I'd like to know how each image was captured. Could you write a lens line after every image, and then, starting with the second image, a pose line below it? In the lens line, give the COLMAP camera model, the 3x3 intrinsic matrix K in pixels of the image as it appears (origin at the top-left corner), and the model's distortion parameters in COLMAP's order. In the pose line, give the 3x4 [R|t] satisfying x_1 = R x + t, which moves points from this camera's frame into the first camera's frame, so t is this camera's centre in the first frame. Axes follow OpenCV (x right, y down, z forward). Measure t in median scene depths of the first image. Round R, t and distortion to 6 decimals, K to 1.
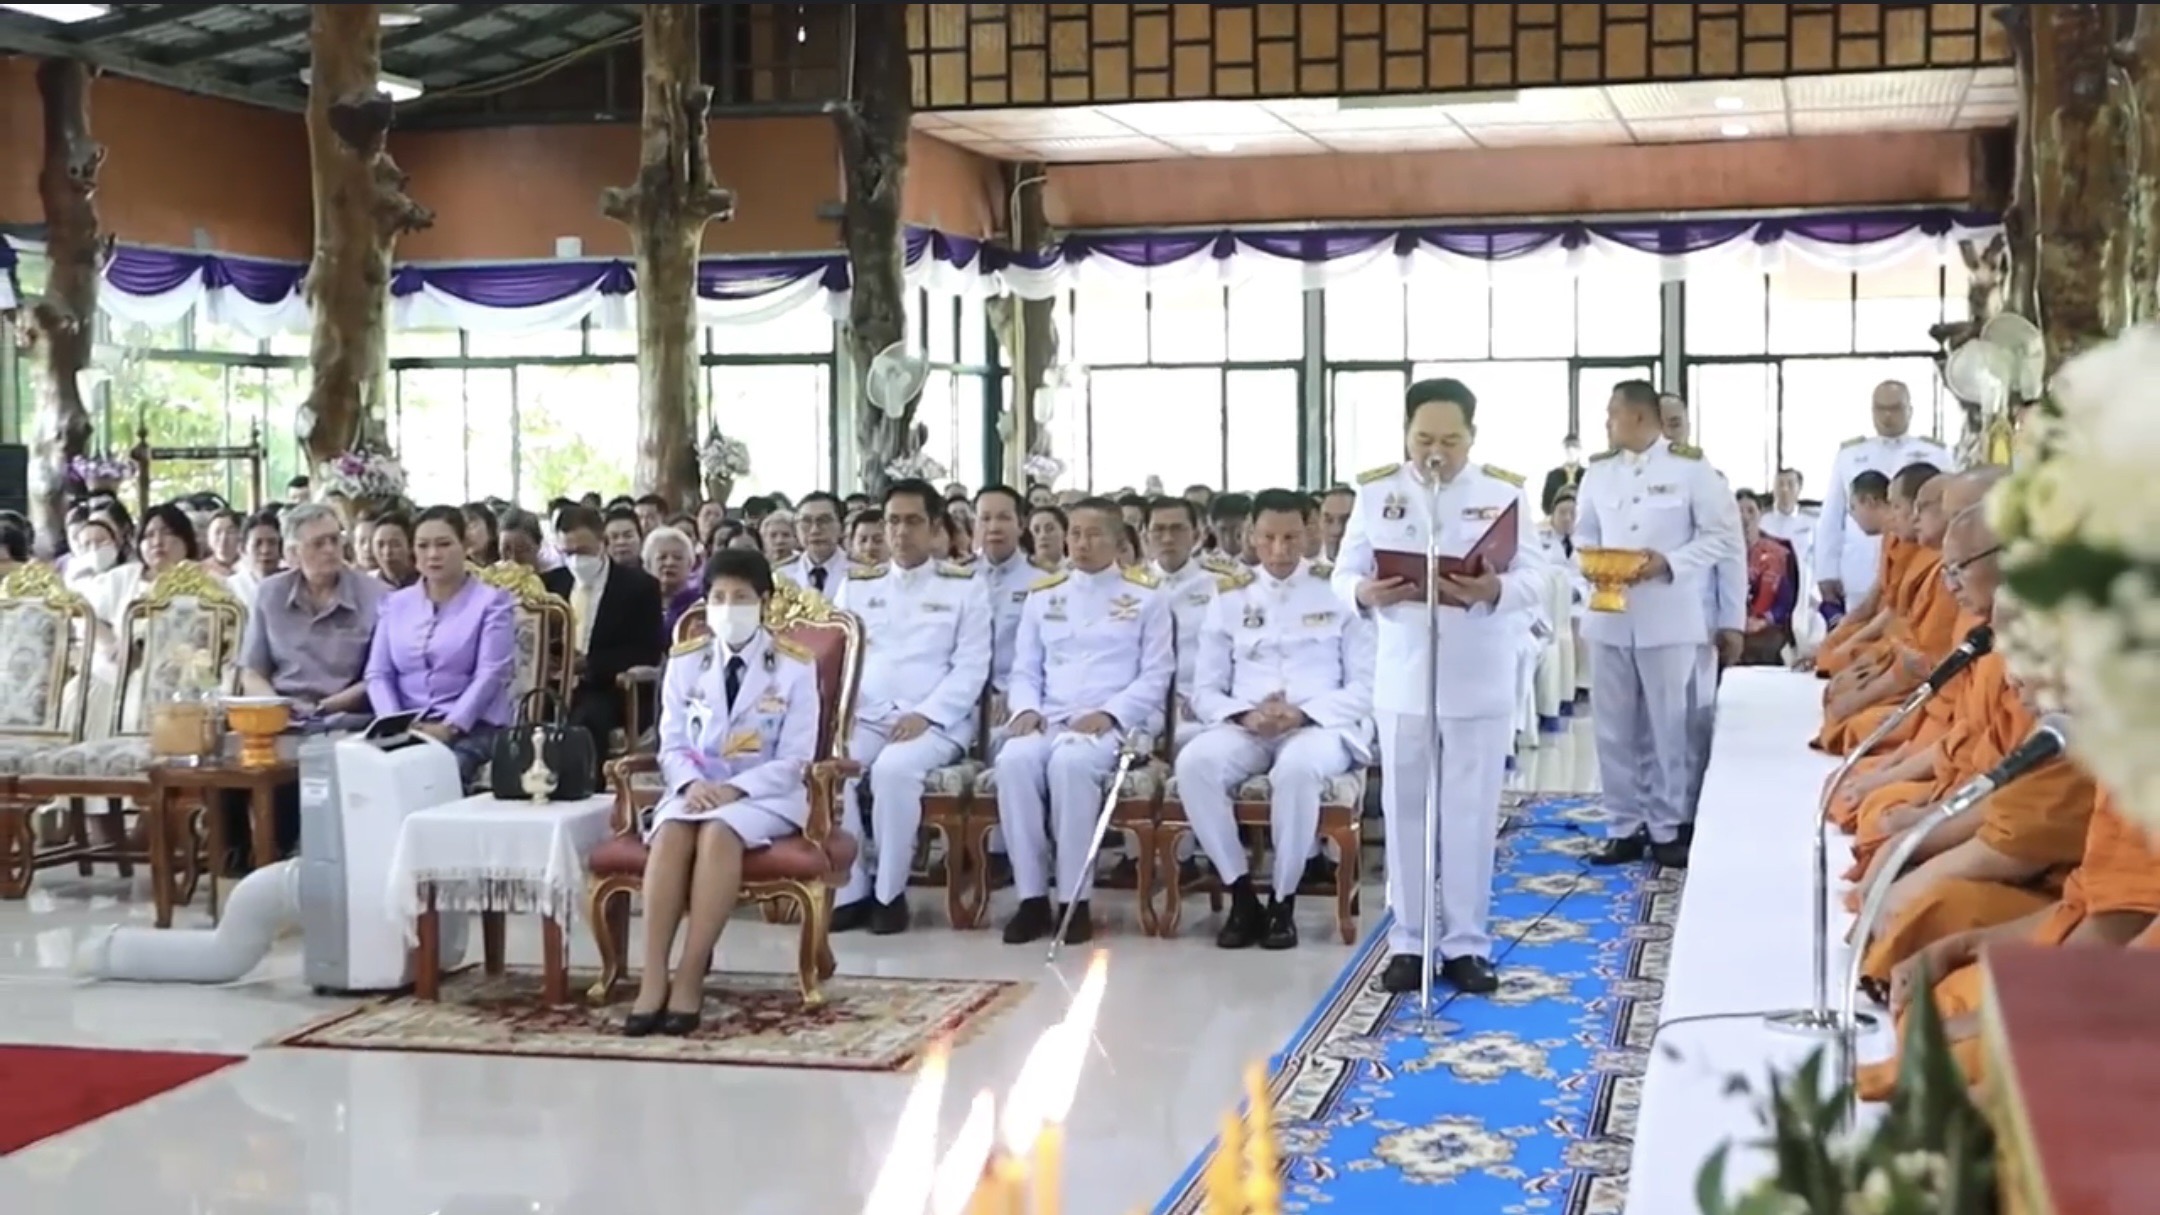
lens RADIAL K [[2905.1, 0, 1102.9], [0, 2905.1, 615.1], [0, 0, 1]] dist [0.028770, 0.000000]
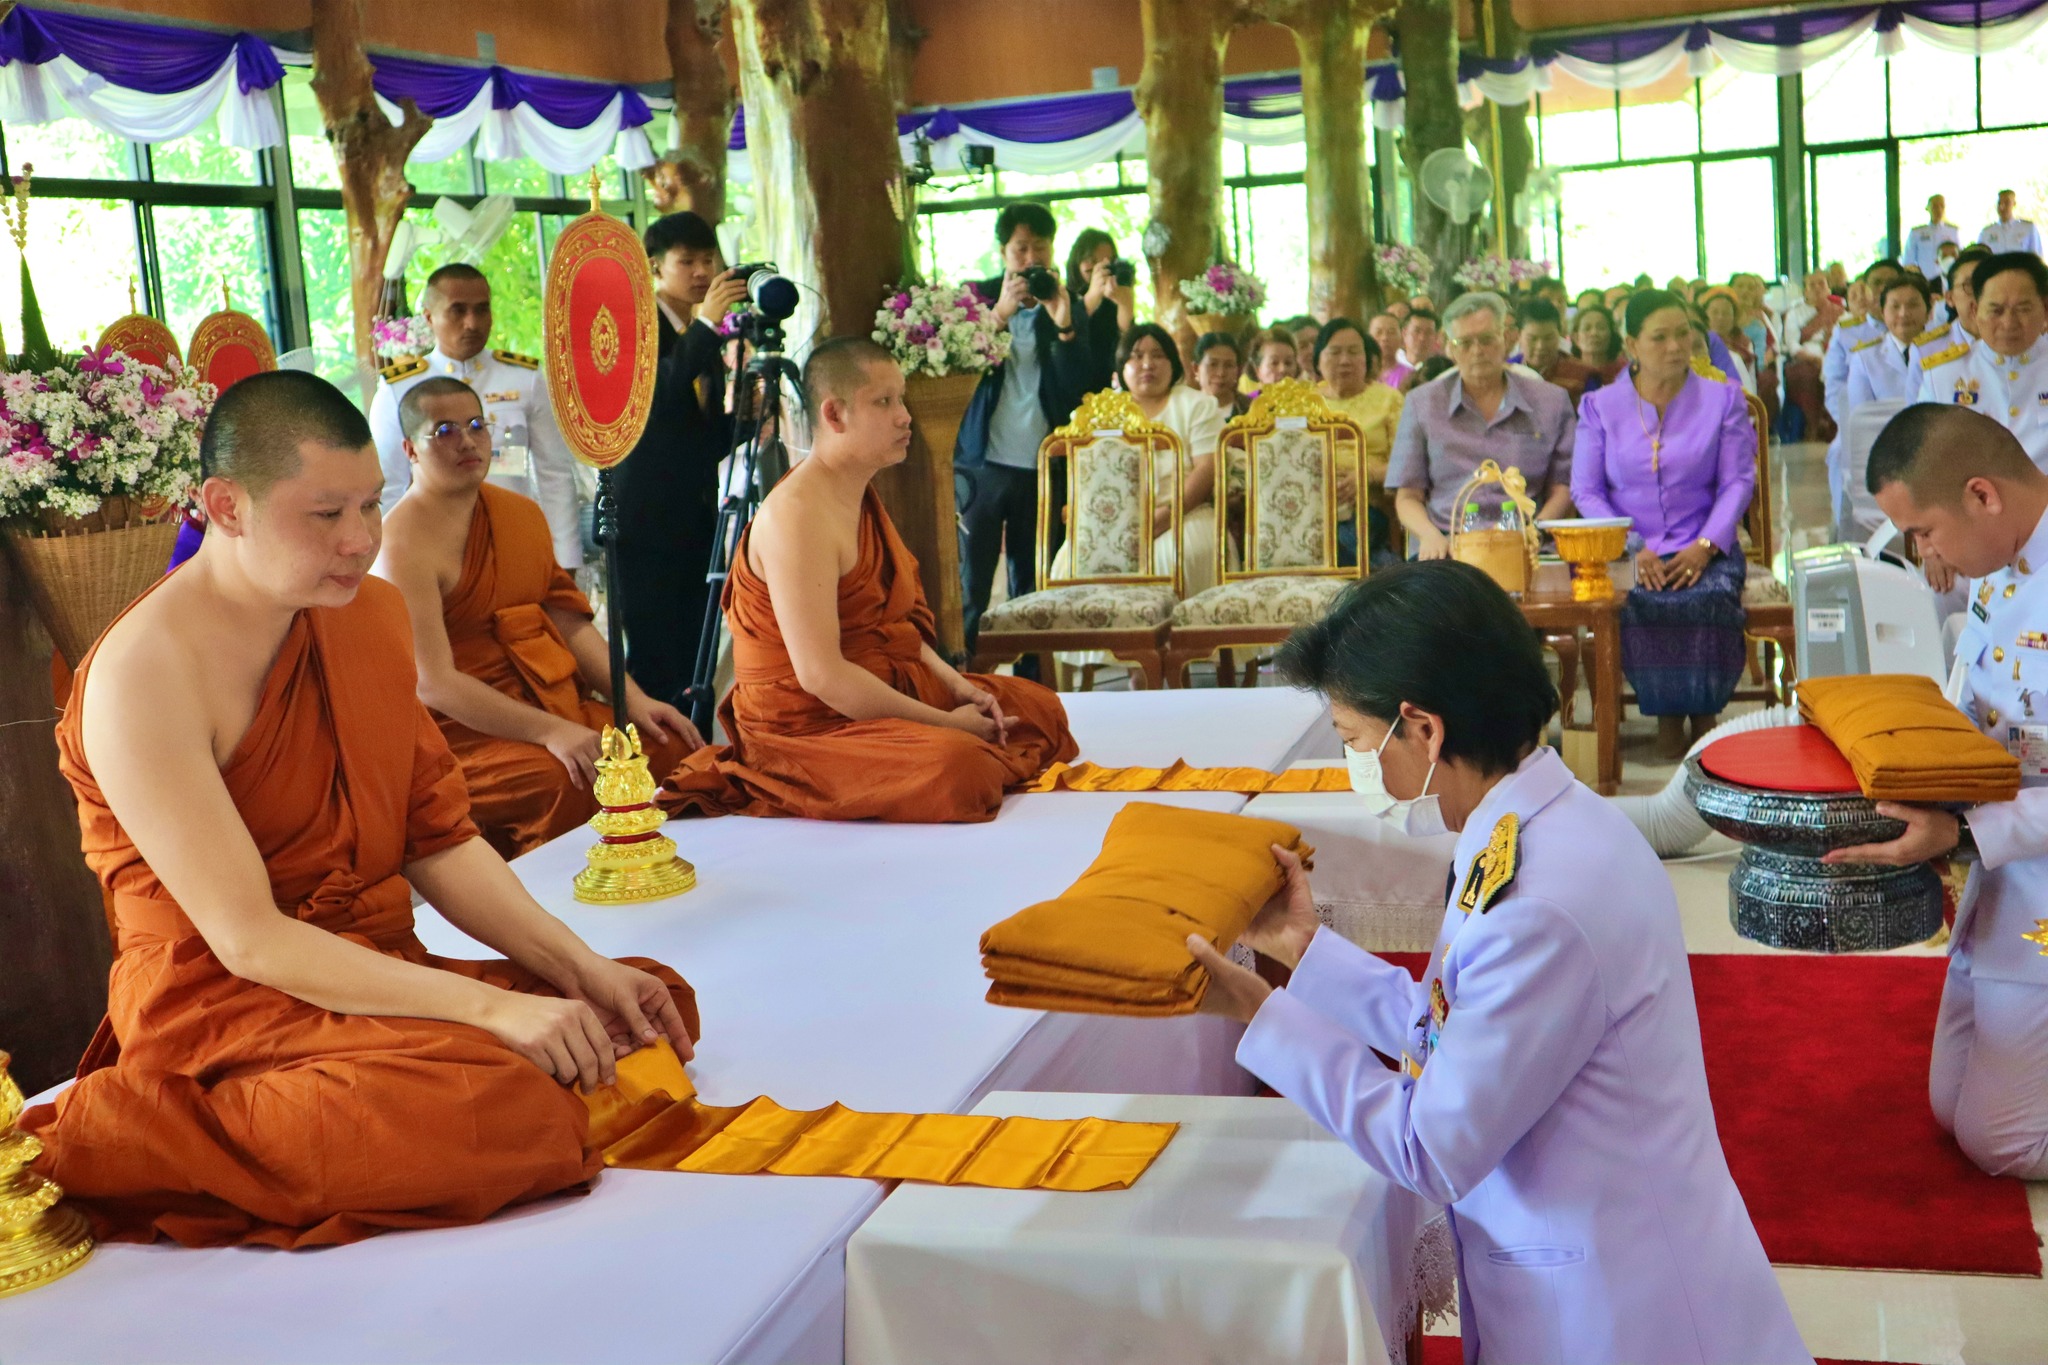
lens RADIAL K [[2575.7, 0, 1044.5], [0, 2575.7, 610.0], [0, 0, 1]] dist [0.044234, 0.000000]
pose [[0.996539, -0.059279, -0.058273, -0.196538], [0.062987, 0.995960, 0.064009, -0.001793], [0.054243, -0.067458, 0.996247, 0.114882]]
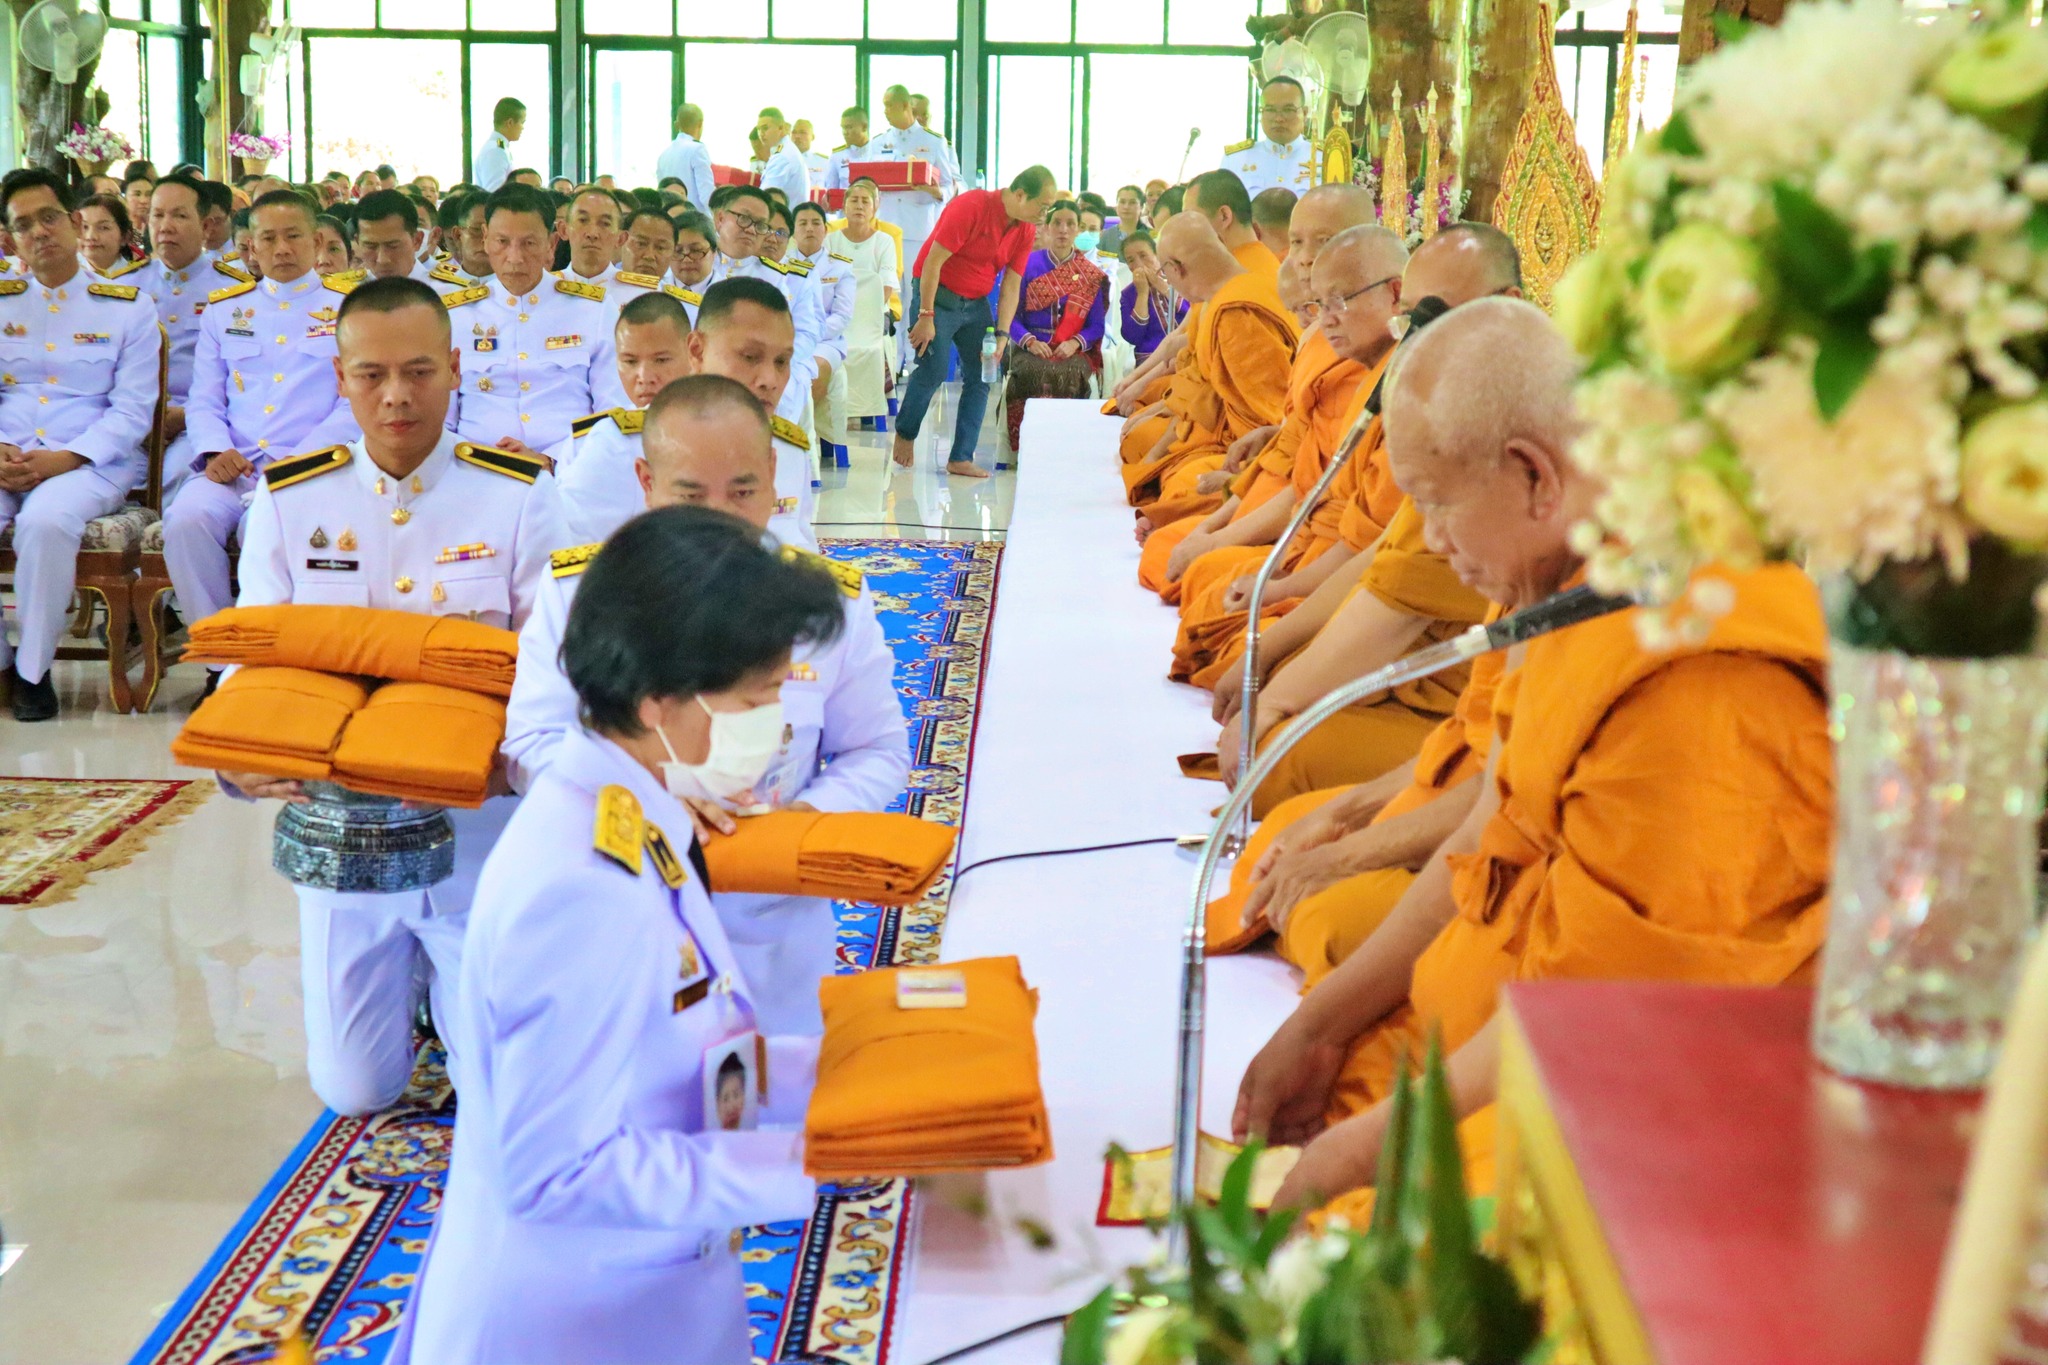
lens RADIAL K [[3153.1, 0, 1028.6], [0, 3153.1, 665.6], [0, 0, 1]] dist [0.028516, 0.000000]
pose [[0.977093, -0.007547, 0.212678, 0.005344], [-0.015556, 0.994165, 0.106746, -0.002855], [-0.212242, -0.107609, 0.971274, 0.035320]]
